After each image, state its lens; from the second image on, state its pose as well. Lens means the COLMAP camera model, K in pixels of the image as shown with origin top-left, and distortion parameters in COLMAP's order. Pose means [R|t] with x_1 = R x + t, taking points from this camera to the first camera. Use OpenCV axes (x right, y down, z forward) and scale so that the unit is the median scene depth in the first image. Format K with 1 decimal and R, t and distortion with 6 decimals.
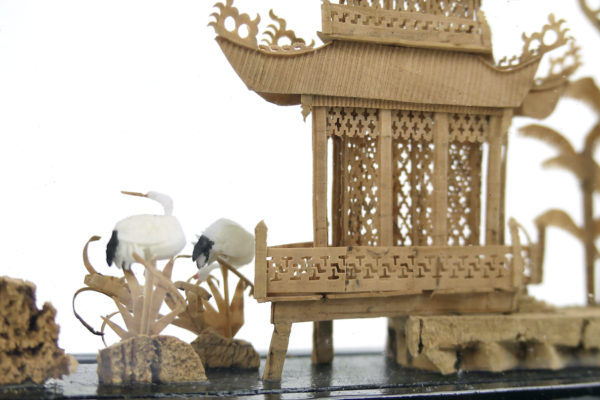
lens RADIAL K [[1157.5, 0, 300.0], [0, 1157.5, 200.0], [0, 0, 1]] dist [-0.099829, -0.260375]
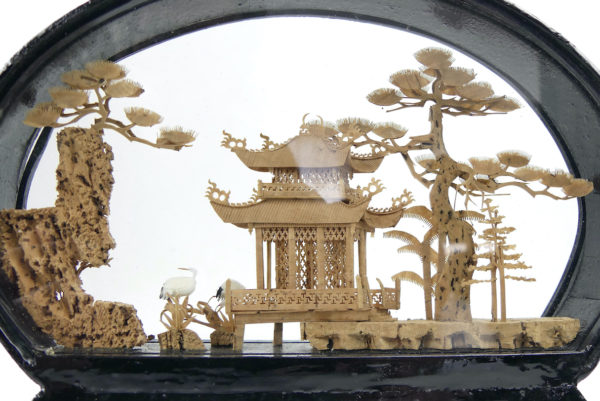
lens RADIAL K [[531.9, 0, 300.0], [0, 531.9, 200.5], [0, 0, 1]] dist [-0.056037, 0.002877]
pose [[0.934842, -0.084117, -0.344956, 0.447476], [0.027013, 0.985566, -0.167123, 0.042390], [0.354035, 0.146916, 0.923621, 0.049956]]
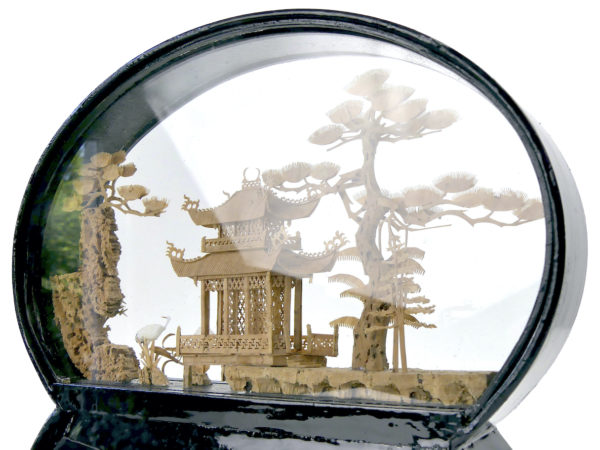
lens RADIAL K [[681.0, 0, 300.0], [0, 681.0, 225.0], [0, 0, 1]] dist [-0.040846, -0.004239]
pose [[0.541813, -0.156039, -0.825888, 1.357353], [0.019067, 0.984645, -0.173525, 0.062661], [0.840283, 0.078270, 0.536468, 0.354598]]
